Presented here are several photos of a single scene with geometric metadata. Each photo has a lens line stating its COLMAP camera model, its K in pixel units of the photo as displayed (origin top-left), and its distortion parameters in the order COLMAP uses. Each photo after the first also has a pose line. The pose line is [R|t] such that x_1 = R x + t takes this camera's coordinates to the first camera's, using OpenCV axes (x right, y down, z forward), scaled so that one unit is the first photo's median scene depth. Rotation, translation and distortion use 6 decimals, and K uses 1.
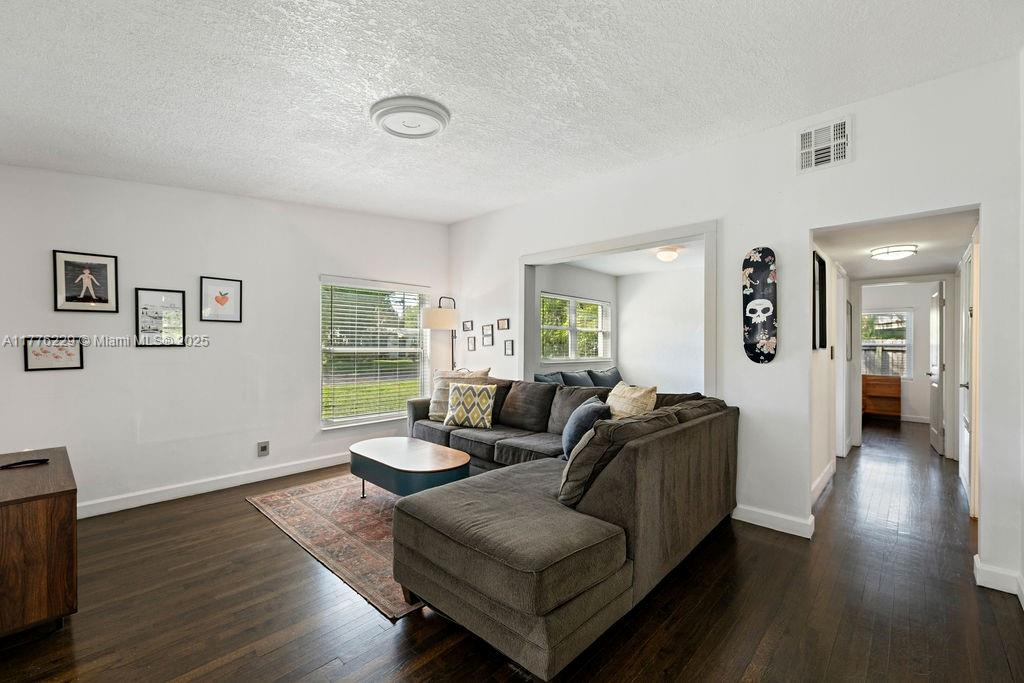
lens RADIAL K [[423.3, 0, 519.0], [0, 423.3, 343.8], [0, 0, 1]] dist [0.006197, -0.000743]
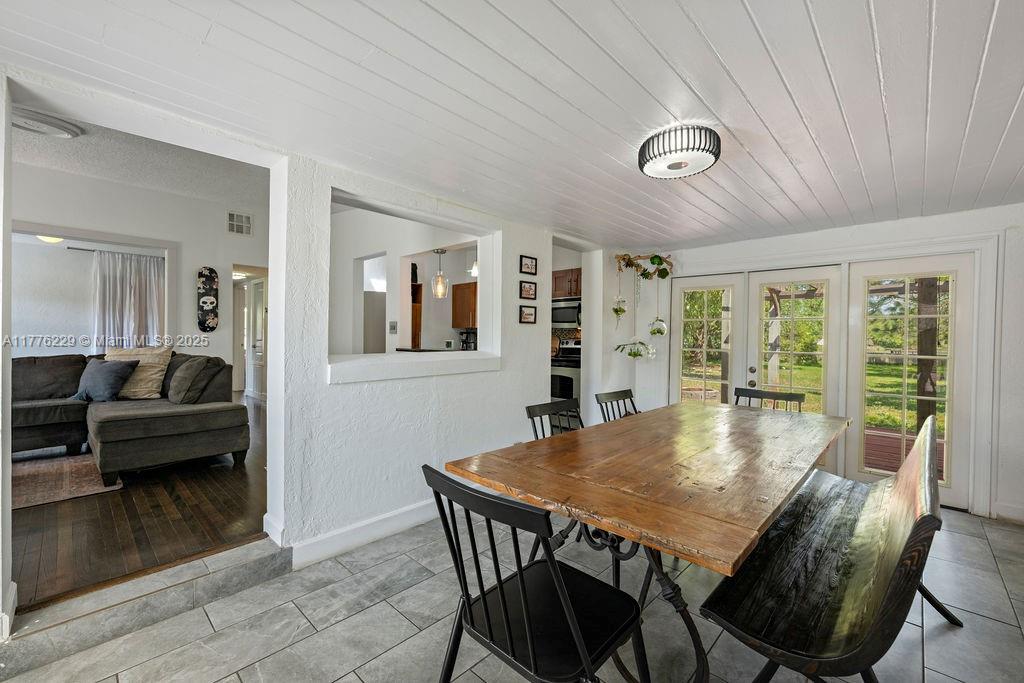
lens RADIAL K [[423.3, 0, 504.8], [0, 423.3, 339.0], [0, 0, 1]] dist [0.006197, -0.000743]
pose [[0.017047, -0.008380, 0.999820, -1.166710], [-0.010600, 0.999907, 0.008562, 0.044810], [-0.999798, -0.010744, 0.016957, -0.271923]]
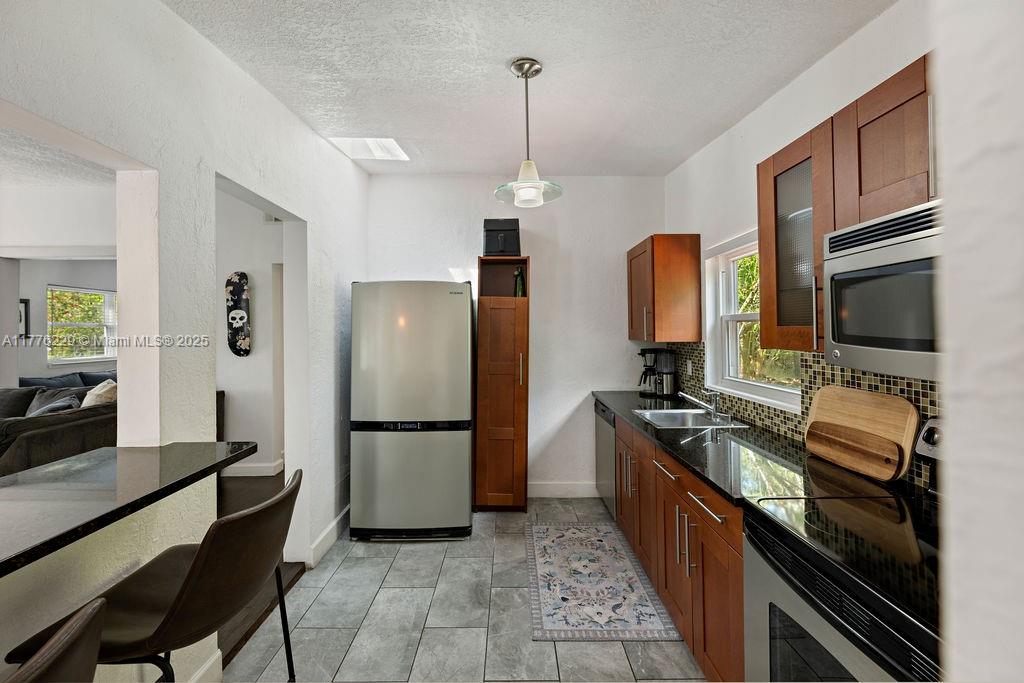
lens RADIAL K [[406.3, 0, 521.0], [0, 406.3, 325.3], [0, 0, 1]] dist [-0.000762, -0.000219]
pose [[0.718557, -0.003901, 0.695457, 0.304528], [0.011218, 0.999919, -0.005981, -0.036810], [-0.695378, 0.012100, 0.718542, -0.553149]]
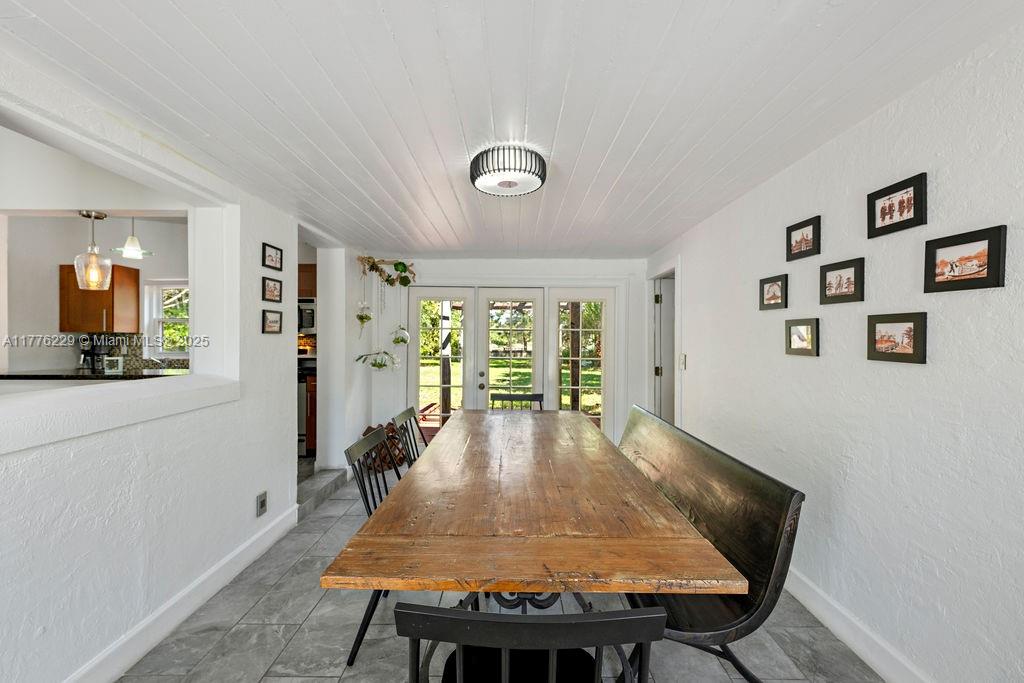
lens RADIAL K [[423.3, 0, 506.8], [0, 423.3, 339.7], [0, 0, 1]] dist [0.006197, -0.000743]
pose [[-0.674067, -0.005090, 0.738653, -0.986355], [-0.006251, 0.999980, 0.001185, 0.019567], [-0.738644, -0.003819, -0.674085, -0.076247]]
